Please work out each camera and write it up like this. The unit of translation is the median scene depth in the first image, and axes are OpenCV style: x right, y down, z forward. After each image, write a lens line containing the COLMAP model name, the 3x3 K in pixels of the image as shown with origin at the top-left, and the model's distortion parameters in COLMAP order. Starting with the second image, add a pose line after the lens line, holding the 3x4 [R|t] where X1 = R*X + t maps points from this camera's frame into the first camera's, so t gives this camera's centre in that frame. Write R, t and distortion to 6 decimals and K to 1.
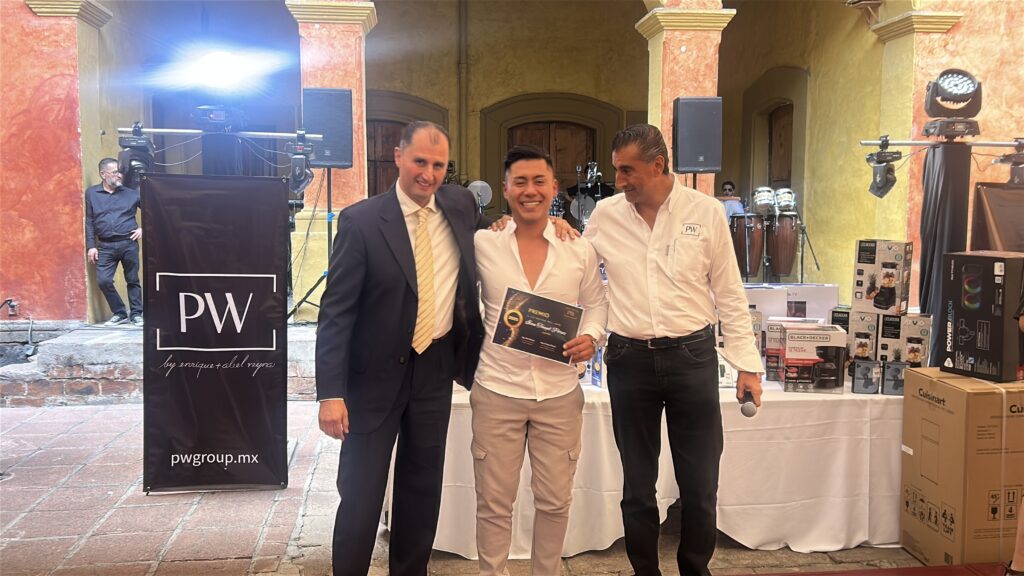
lens RADIAL K [[905.0, 0, 512.5], [0, 905.0, 294.6], [0, 0, 1]] dist [0.031857, -0.038108]
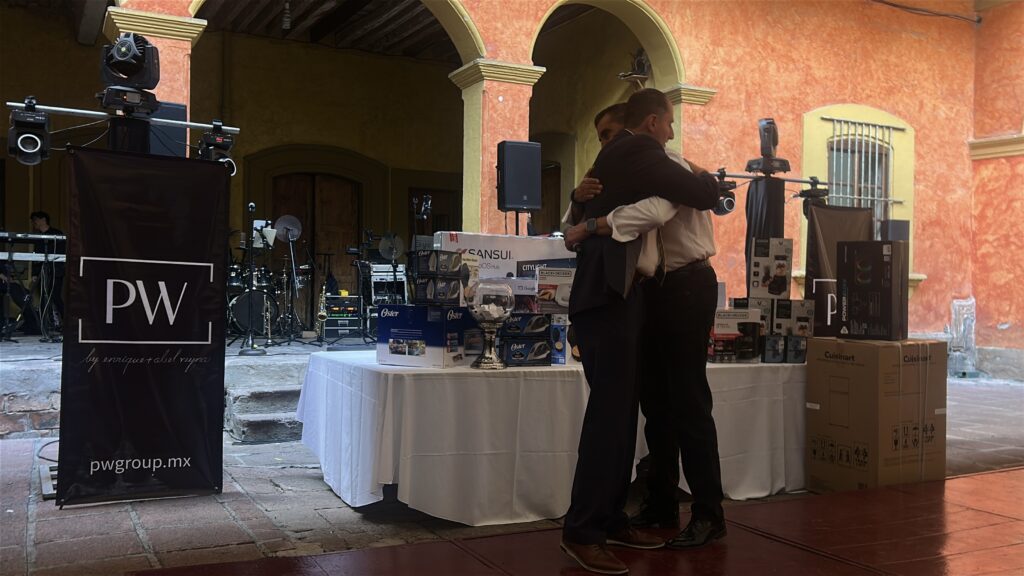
lens RADIAL K [[905.0, 0, 518.7], [0, 905.0, 296.7], [0, 0, 1]] dist [0.031857, -0.038108]
pose [[0.933925, 0.008205, 0.357375, -0.297326], [0.024321, 0.995961, -0.086425, 0.100615], [-0.356640, 0.089406, 0.929954, 0.009754]]
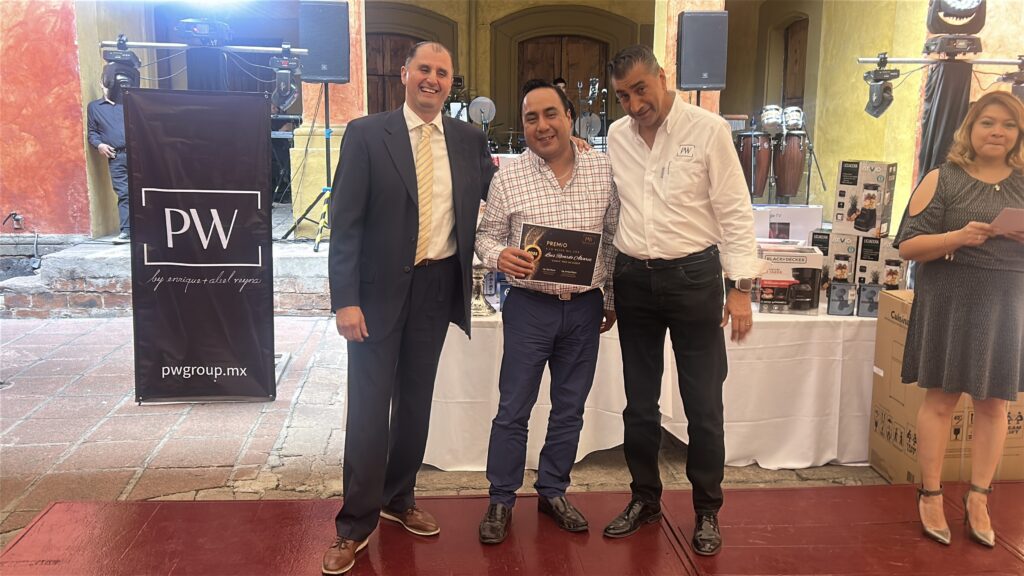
lens RADIAL K [[905.0, 0, 514.2], [0, 905.0, 292.2], [0, 0, 1]] dist [0.031857, -0.038108]
pose [[0.999673, 0.010832, -0.023160, 0.044032], [-0.008755, 0.996084, 0.087982, -0.001478], [0.024022, -0.087751, 0.995853, -0.004483]]
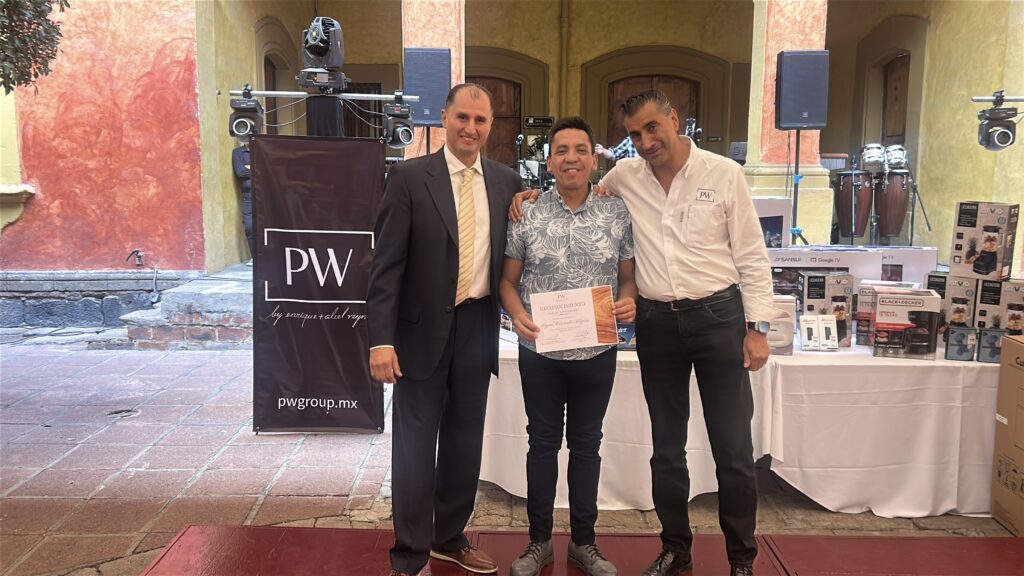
lens RADIAL K [[905.0, 0, 502.9], [0, 905.0, 296.2], [0, 0, 1]] dist [0.031857, -0.038108]
pose [[0.992197, 0.019700, -0.123118, 0.017508], [-0.013304, 0.998529, 0.052559, -0.004223], [0.123972, -0.050511, 0.990999, -0.023214]]
